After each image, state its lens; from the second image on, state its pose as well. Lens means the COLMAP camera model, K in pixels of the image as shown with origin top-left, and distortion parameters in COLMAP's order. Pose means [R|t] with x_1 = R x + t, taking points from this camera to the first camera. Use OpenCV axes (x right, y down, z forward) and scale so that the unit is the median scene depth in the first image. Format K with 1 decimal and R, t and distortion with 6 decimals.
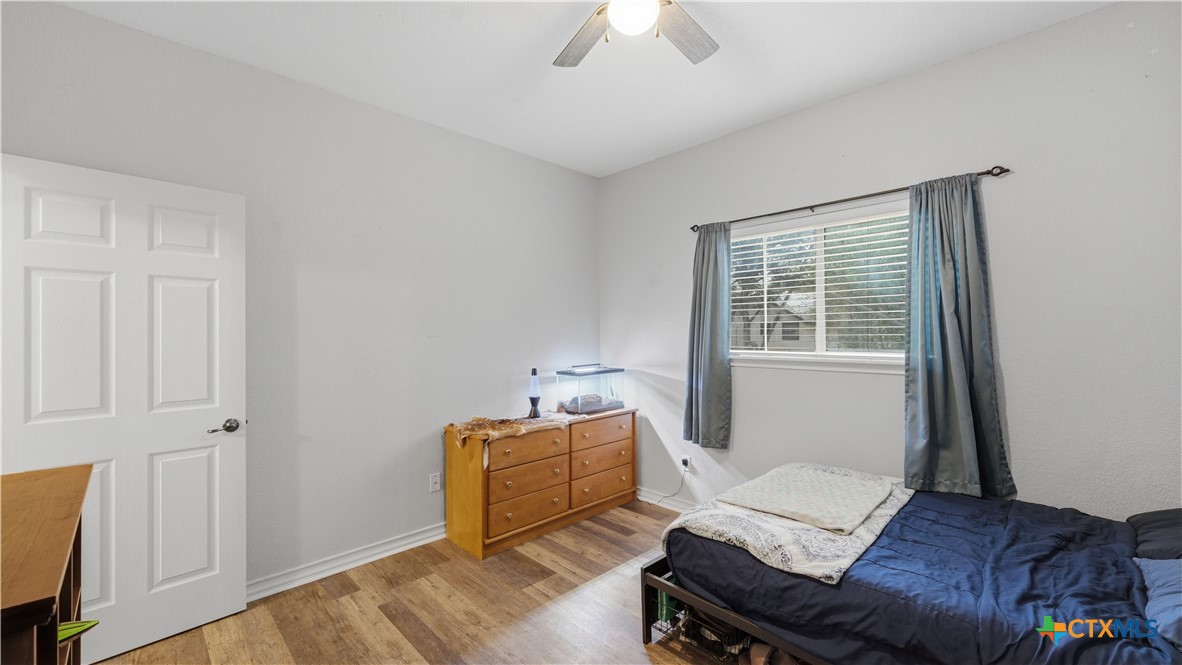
lens RADIAL K [[475.5, 0, 592.2], [0, 475.5, 334.0], [0, 0, 1]] dist [-0.000818, 0.000139]
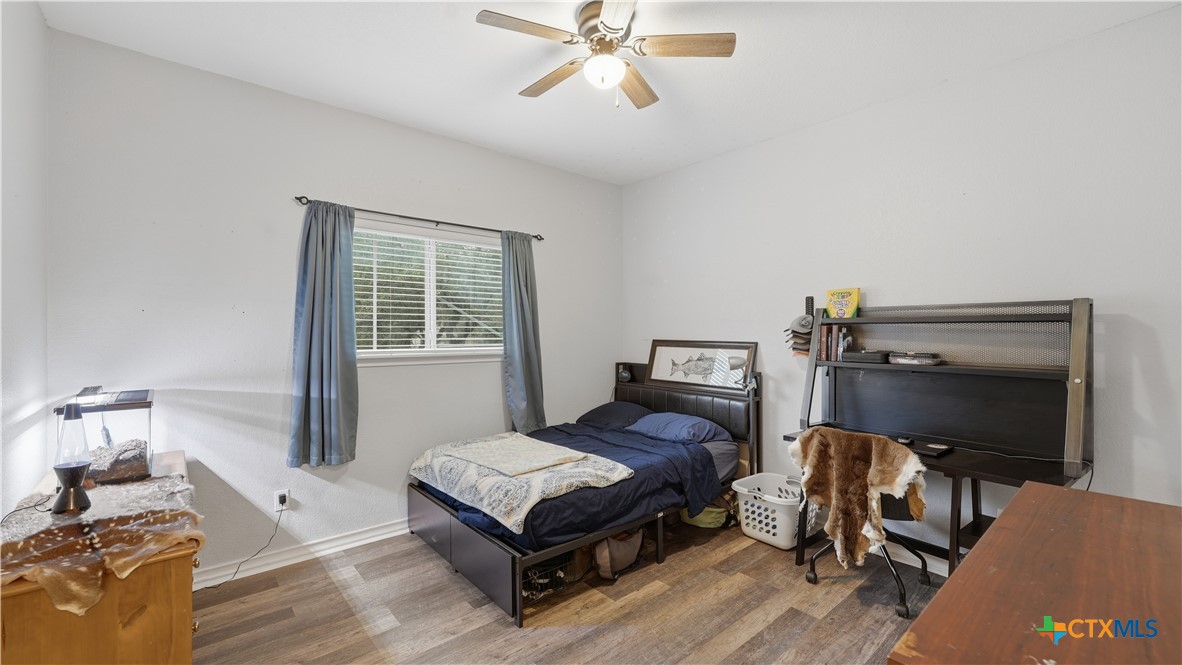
lens RADIAL K [[475.5, 0, 591.7], [0, 475.5, 330.9], [0, 0, 1]] dist [-0.000818, 0.000139]
pose [[0.062315, 0.007799, 0.998026, -0.649634], [-0.000778, 0.999970, -0.007766, 0.004840], [-0.998056, -0.000292, 0.062320, 0.546121]]
